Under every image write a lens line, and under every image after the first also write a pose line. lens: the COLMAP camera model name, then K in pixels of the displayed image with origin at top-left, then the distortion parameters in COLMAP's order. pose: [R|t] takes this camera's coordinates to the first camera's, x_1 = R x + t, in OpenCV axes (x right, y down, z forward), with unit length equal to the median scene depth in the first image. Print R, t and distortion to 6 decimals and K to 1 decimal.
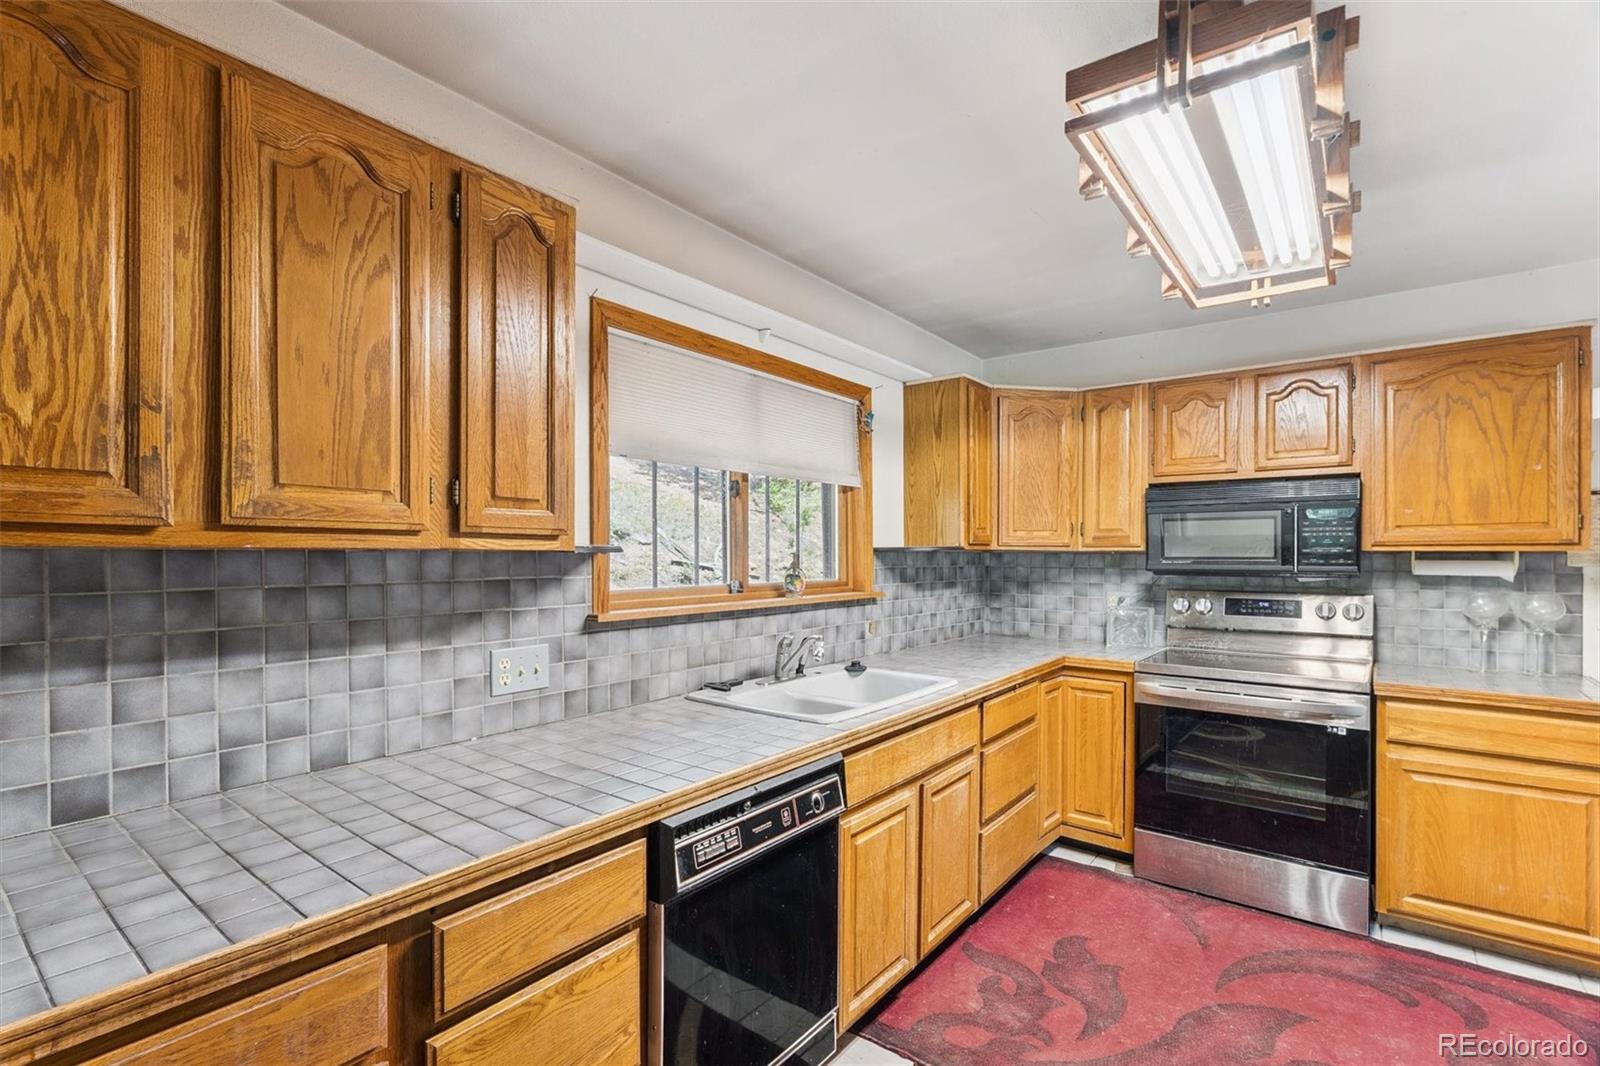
lens RADIAL K [[735.8, 0, 798.3], [0, 735.8, 547.8], [0, 0, 1]] dist [0.001180, 0.000001]
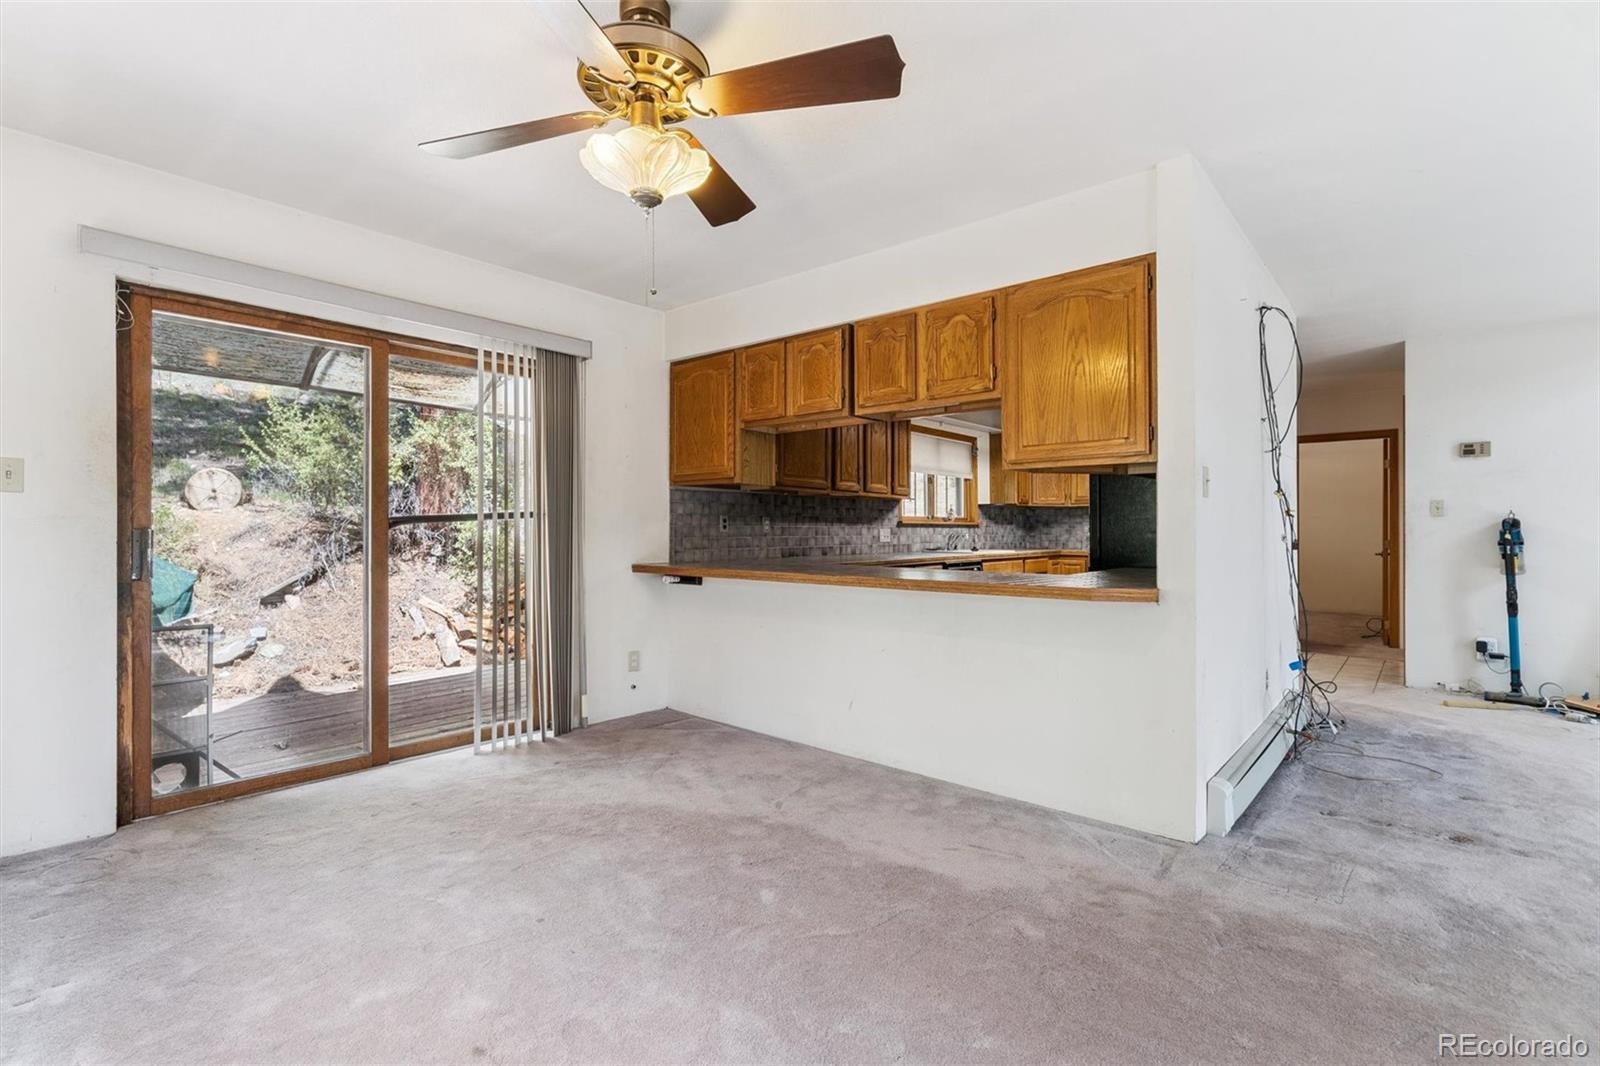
lens RADIAL K [[735.8, 0, 783.6], [0, 735.8, 529.5], [0, 0, 1]] dist [0.001180, 0.000001]
pose [[0.996801, 0.000587, -0.079920, -0.339546], [-0.000393, 0.999997, 0.002442, 0.076928], [0.079921, -0.002403, 0.996798, -1.444105]]
